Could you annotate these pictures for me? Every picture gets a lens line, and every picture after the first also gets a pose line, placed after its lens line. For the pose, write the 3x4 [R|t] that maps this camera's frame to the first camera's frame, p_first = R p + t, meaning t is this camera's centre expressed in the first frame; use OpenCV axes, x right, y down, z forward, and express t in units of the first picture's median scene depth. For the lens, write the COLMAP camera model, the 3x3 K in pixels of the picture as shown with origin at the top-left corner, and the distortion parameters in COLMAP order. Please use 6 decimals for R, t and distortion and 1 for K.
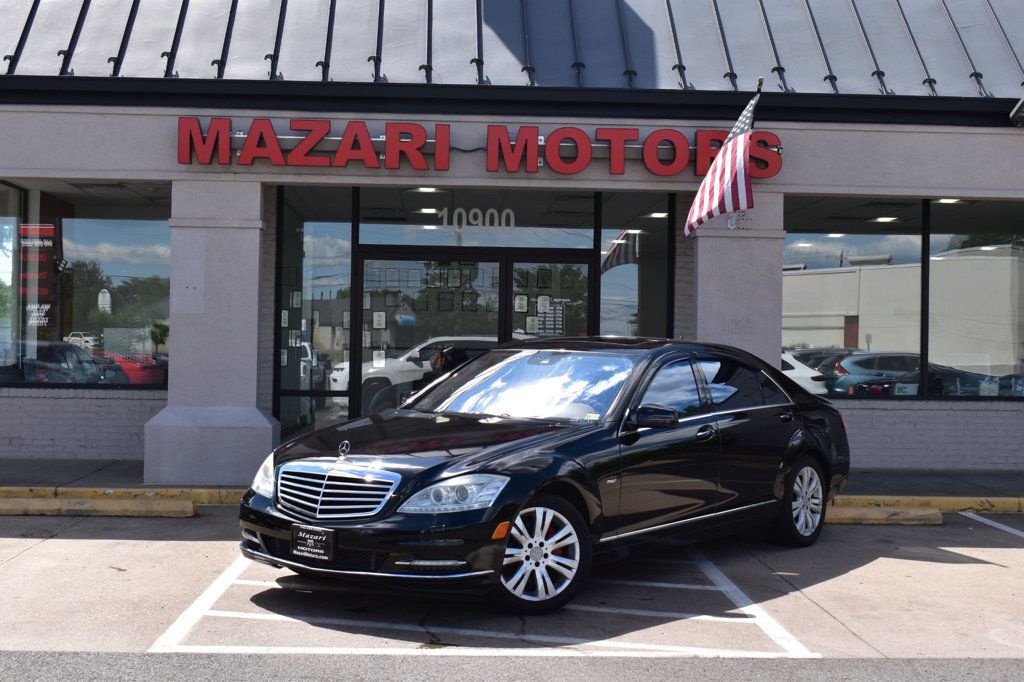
lens RADIAL K [[1461.0, 0, 512.0], [0, 1461.0, 341.0], [0, 0, 1]] dist [-0.014516, -0.064703]
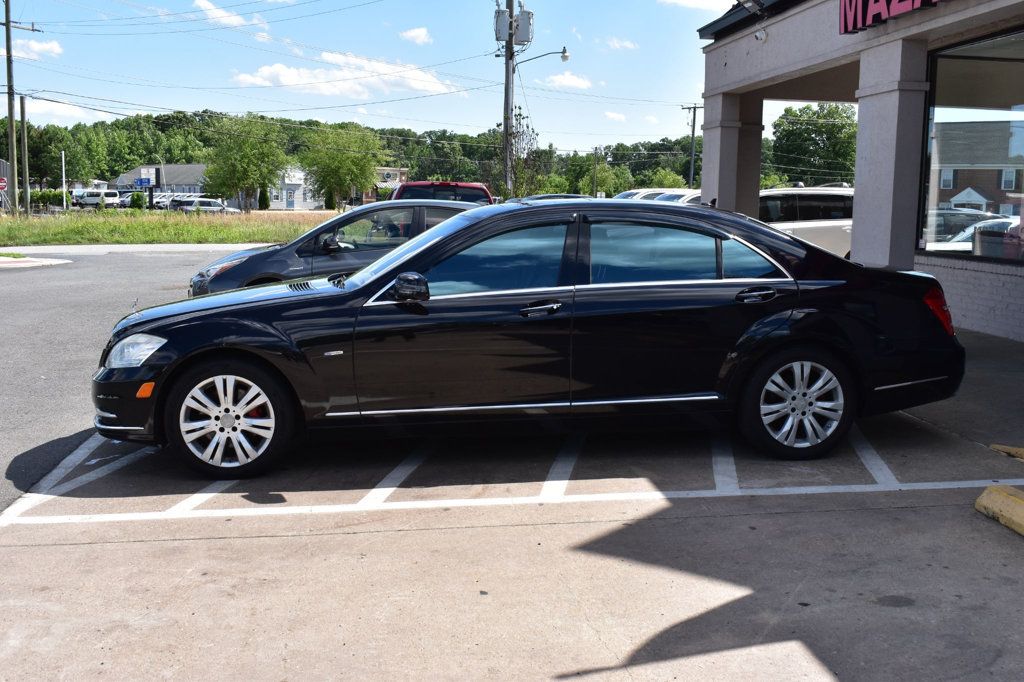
lens RADIAL K [[1091.6, 0, 512.0], [0, 1091.6, 341.0], [0, 0, 1]] dist [-0.071161, -0.000052]
pose [[0.080801, 0.113190, -0.990282, 0.498369], [-0.006105, 0.993569, 0.113067, 0.005473], [0.996712, -0.003090, 0.080972, 0.690495]]
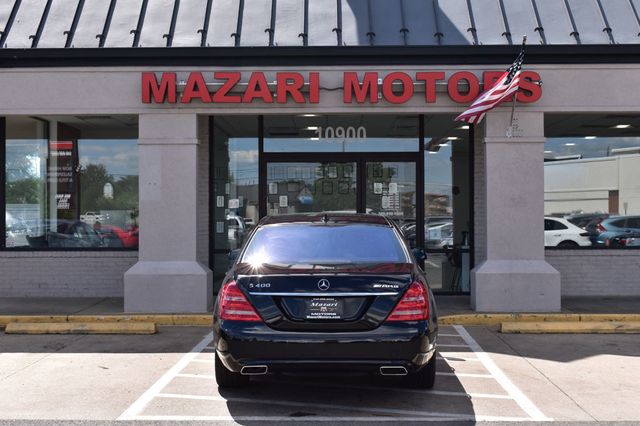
lens RADIAL K [[993.5, 0, 320.0], [0, 993.5, 213.0], [0, 0, 1]] dist [-0.008666, -0.005220]
pose [[0.997728, -0.019243, -0.064558, 0.021629], [0.019281, 0.999814, -0.000039, -0.002575], [0.064547, -0.001205, 0.997914, -0.027443]]
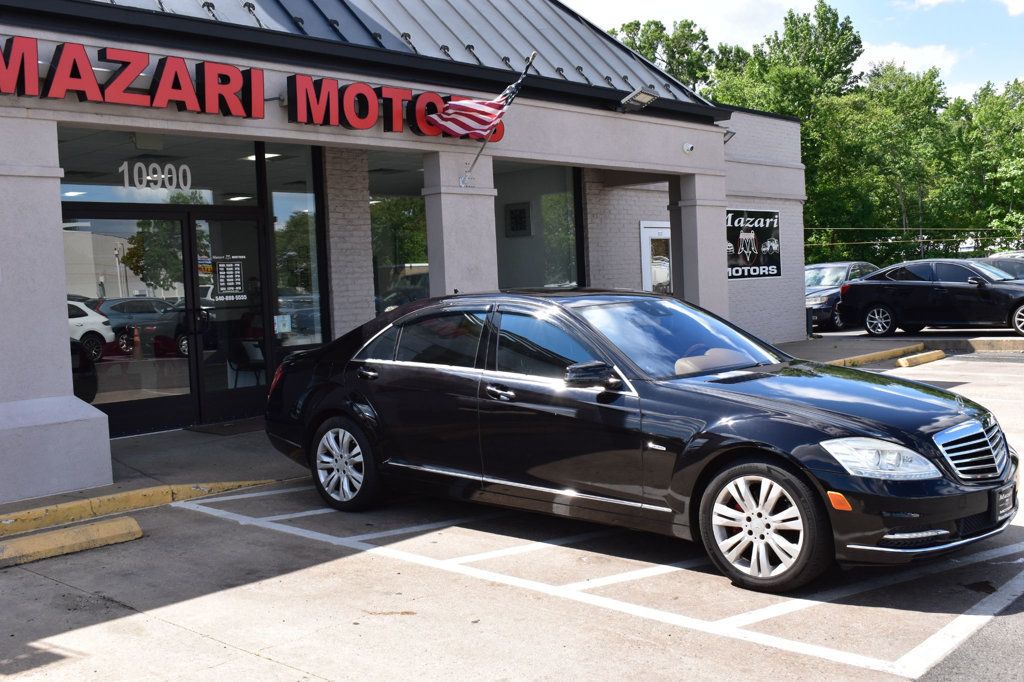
lens RADIAL K [[1091.6, 0, 512.0], [0, 1091.6, 341.0], [0, 0, 1]] dist [-0.071161, -0.000052]
pose [[0.692893, -0.083896, 0.716143, -0.432204], [0.048277, 0.996377, 0.070015, -0.015638], [-0.719422, -0.013940, 0.694433, 0.391640]]
